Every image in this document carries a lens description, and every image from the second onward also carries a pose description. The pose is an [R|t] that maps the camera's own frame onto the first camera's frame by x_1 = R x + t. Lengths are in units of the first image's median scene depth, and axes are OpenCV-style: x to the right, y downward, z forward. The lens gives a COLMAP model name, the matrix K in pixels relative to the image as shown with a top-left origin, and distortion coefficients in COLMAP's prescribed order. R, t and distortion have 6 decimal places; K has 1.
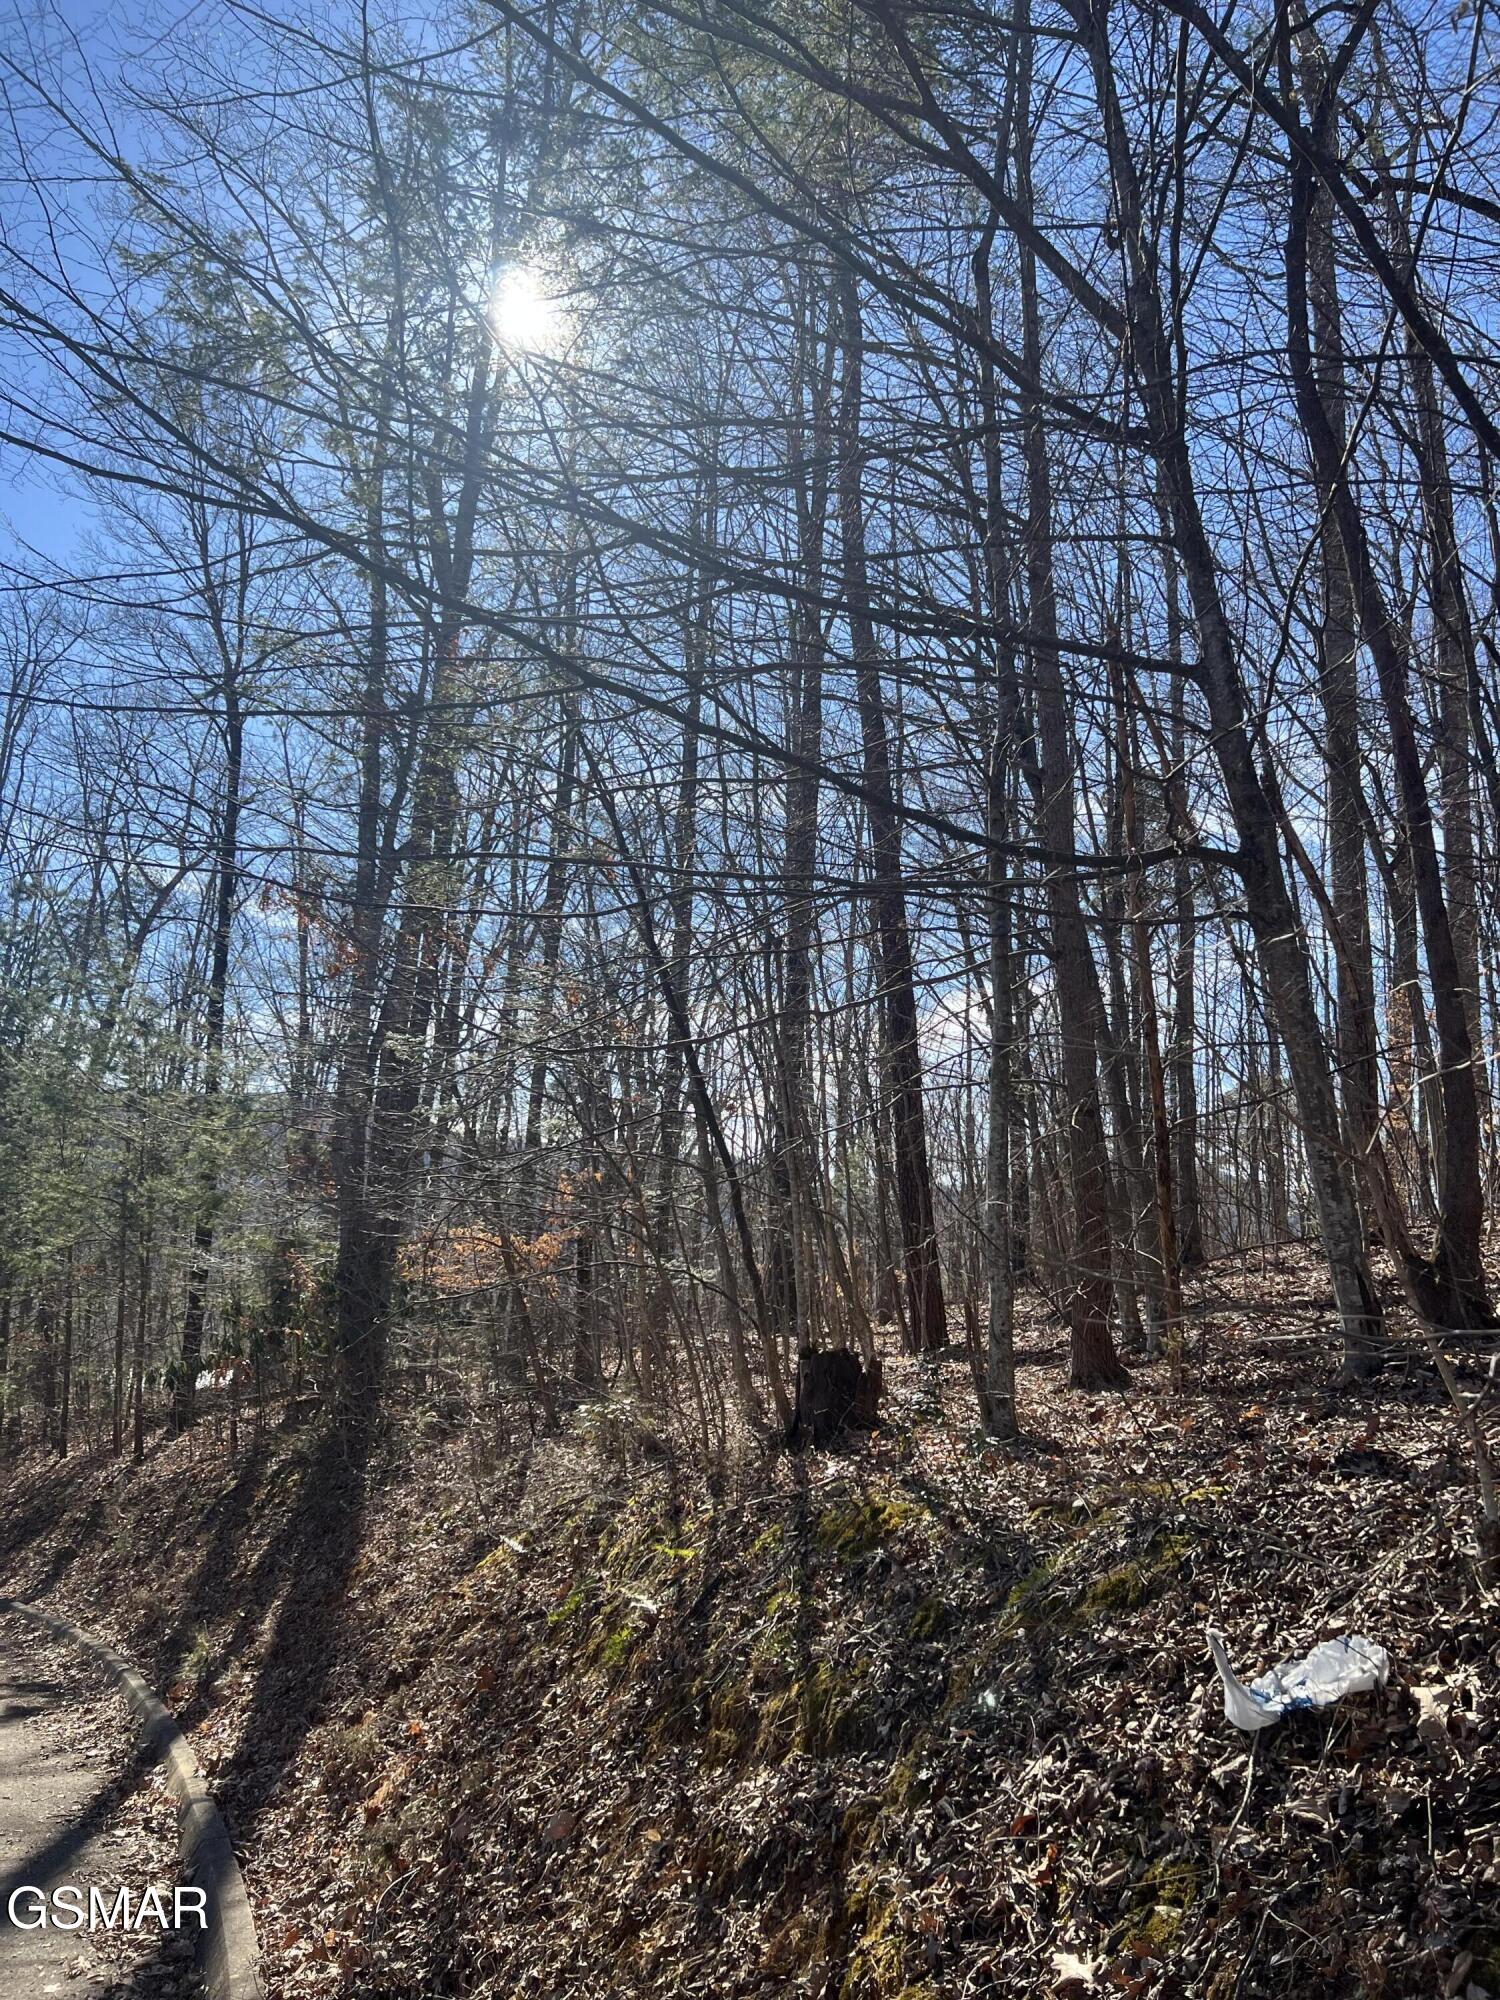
lens RADIAL K [[1519.5, 0, 749.4], [0, 1519.5, 1000.0], [0, 0, 1]] dist [-0.001539, -0.000324]
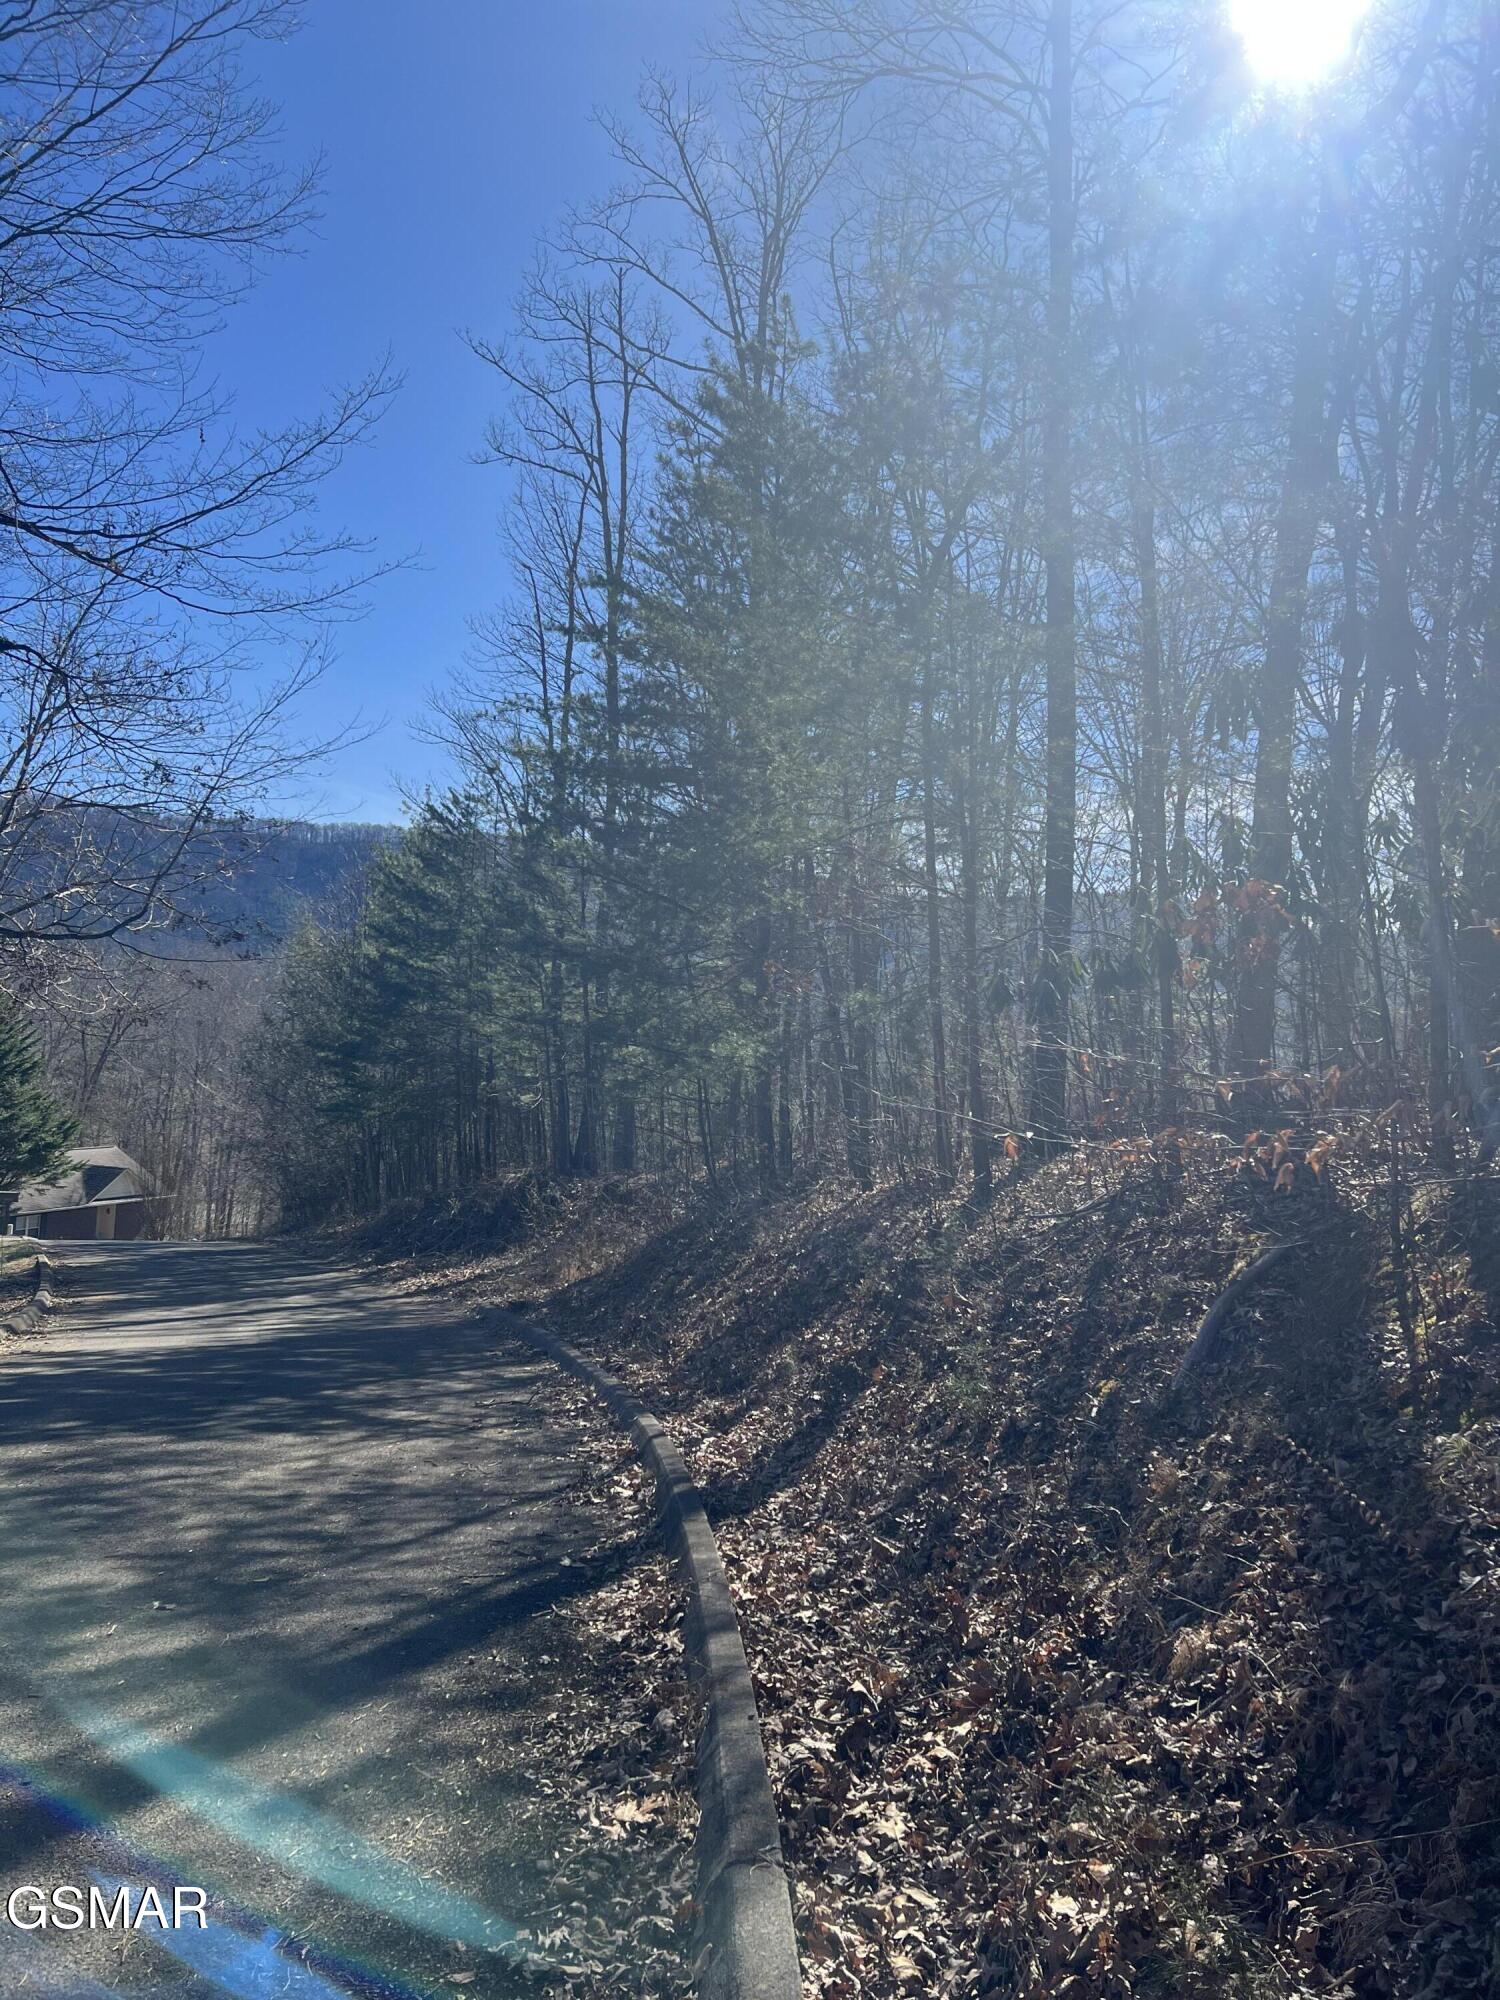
lens RADIAL K [[1519.5, 0, 749.8], [0, 1519.5, 999.3], [0, 0, 1]] dist [-0.001539, -0.000324]
pose [[0.867132, 0.003771, -0.498065, -0.210087], [0.064919, 0.990585, 0.120524, 0.165404], [0.493830, -0.136844, 0.858723, 0.515957]]
